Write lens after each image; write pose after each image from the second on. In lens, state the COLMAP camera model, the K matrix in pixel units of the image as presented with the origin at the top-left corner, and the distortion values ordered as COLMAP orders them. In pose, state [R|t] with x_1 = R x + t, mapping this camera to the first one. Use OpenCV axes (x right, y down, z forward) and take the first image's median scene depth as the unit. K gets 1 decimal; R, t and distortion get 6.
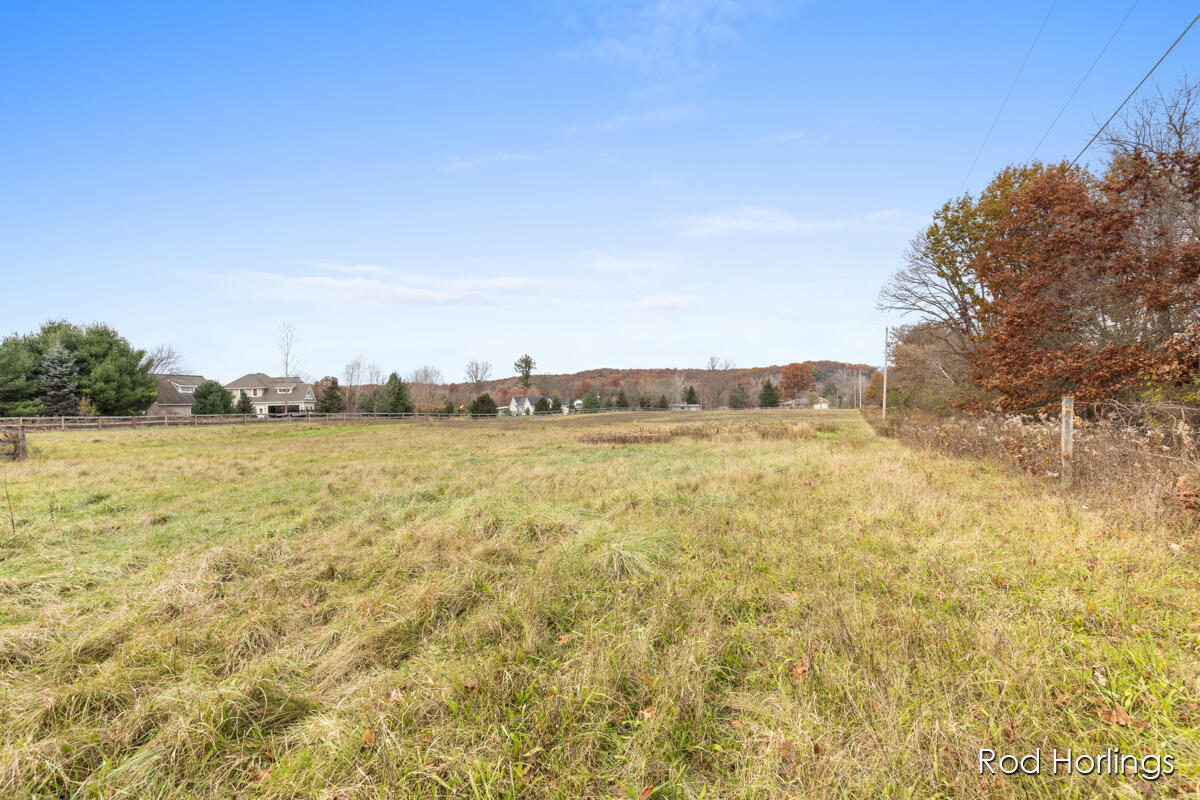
lens RADIAL K [[556.0, 0, 603.6], [0, 556.0, 375.0], [0, 0, 1]] dist [0.002088, 0.000379]
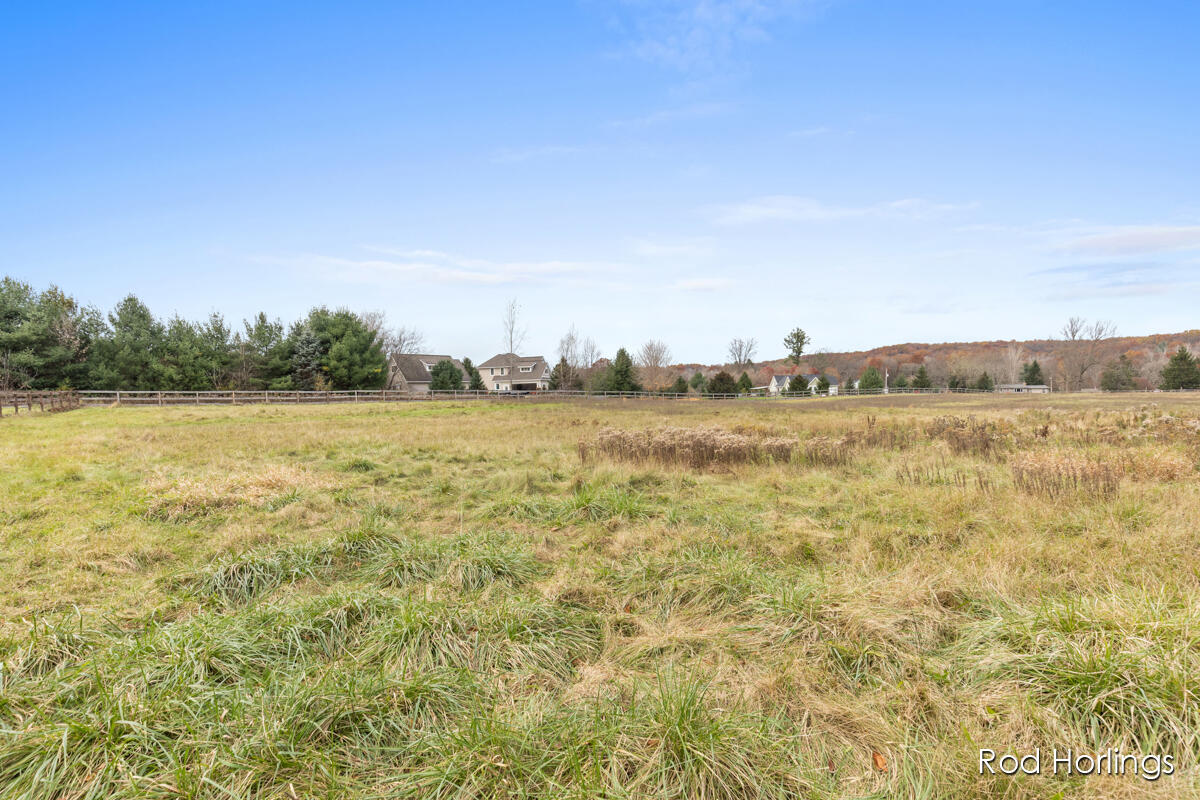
lens RADIAL K [[547.5, 0, 600.0], [0, 547.5, 400.0], [0, 0, 1]] dist [0.021608, -0.000007]
pose [[0.871730, 0.016558, -0.489707, 0.043387], [0.022533, 0.997017, 0.073823, 0.012676], [0.489468, -0.075388, 0.868756, 0.177344]]
